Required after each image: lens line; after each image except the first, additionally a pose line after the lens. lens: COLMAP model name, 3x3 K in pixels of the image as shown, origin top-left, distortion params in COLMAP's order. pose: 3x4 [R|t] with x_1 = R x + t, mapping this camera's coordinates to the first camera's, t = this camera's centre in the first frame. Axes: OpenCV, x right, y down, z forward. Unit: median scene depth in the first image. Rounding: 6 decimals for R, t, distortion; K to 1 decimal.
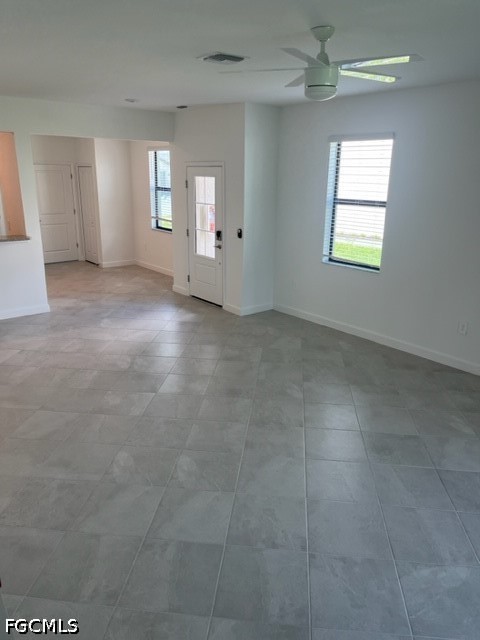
lens RADIAL K [[496.1, 0, 262.5], [0, 496.1, 319.5], [0, 0, 1]] dist [0.004000, 0.002543]
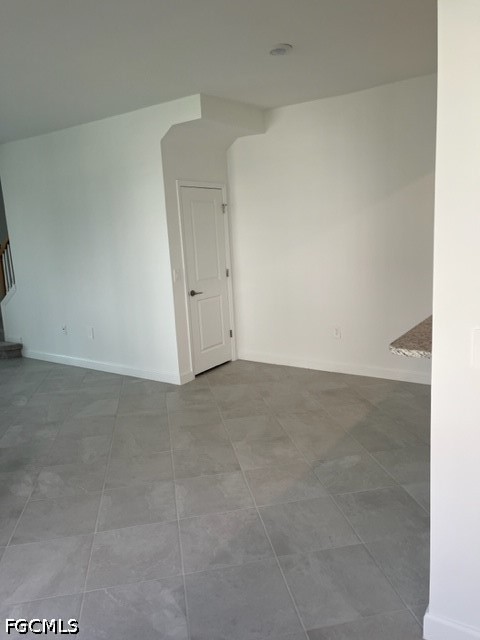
lens RADIAL K [[484.9, 0, 240.0], [0, 484.9, 320.0], [0, 0, 1]] dist [0.037529, -0.001390]
pose [[-0.966310, 0.079666, -0.244740, -0.350374], [-0.039679, 0.893413, 0.447481, -0.352173], [0.254302, 0.442116, -0.860153, 1.398660]]
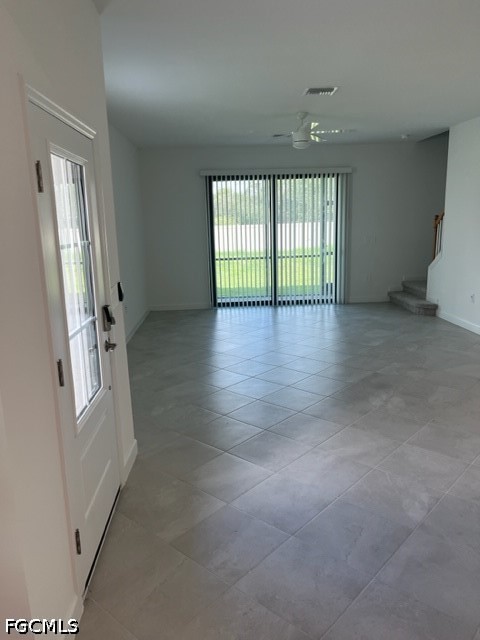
lens RADIAL K [[484.9, 0, 240.0], [0, 484.9, 320.0], [0, 0, 1]] dist [0.037529, -0.001390]
pose [[-0.792996, -0.120227, 0.597245, -0.497740], [0.190055, 0.882591, 0.430015, -0.392170], [-0.578823, 0.454510, -0.677041, 1.511449]]
